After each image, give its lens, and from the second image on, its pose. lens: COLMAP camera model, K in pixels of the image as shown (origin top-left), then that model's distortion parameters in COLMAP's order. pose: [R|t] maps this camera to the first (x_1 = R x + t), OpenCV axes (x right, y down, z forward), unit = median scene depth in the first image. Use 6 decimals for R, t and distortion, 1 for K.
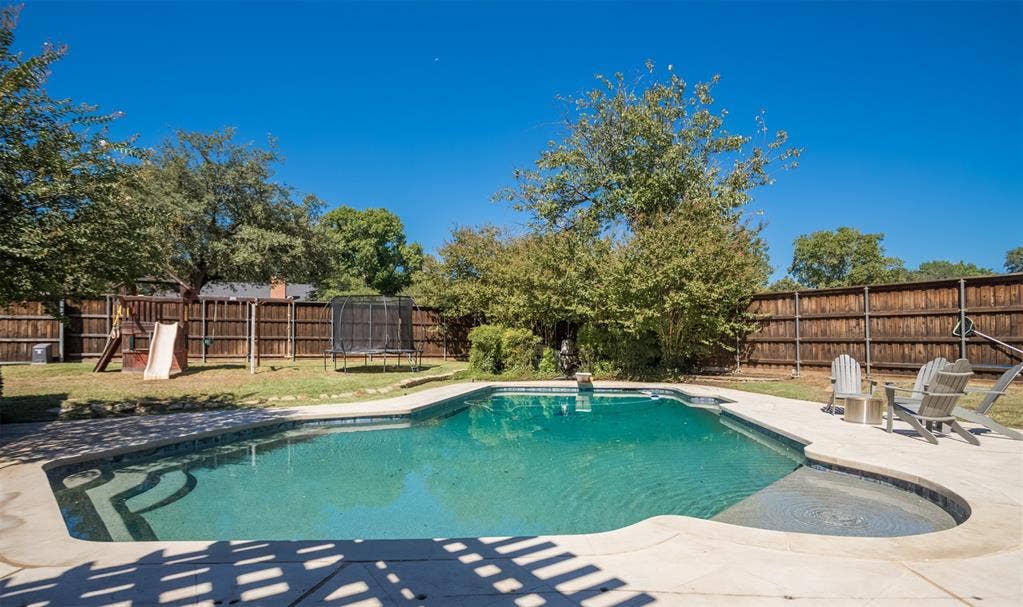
lens RADIAL K [[502.7, 0, 501.0], [0, 502.7, 340.1], [0, 0, 1]] dist [-0.002607, -0.000553]
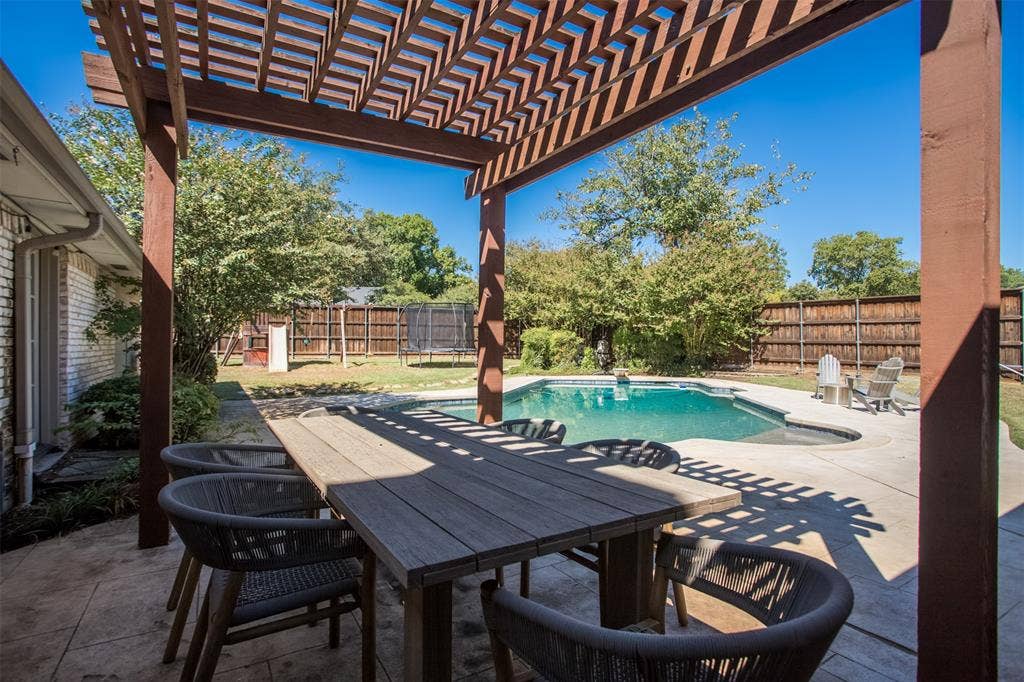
lens RADIAL K [[498.0, 0, 508.7], [0, 498.0, 340.5], [0, 0, 1]] dist [0.000278, 0.000457]
pose [[0.999607, 0.003556, -0.027805, -0.065234], [-0.003427, 0.999983, 0.004698, -0.006187], [0.027821, -0.004601, 0.999602, -0.178752]]
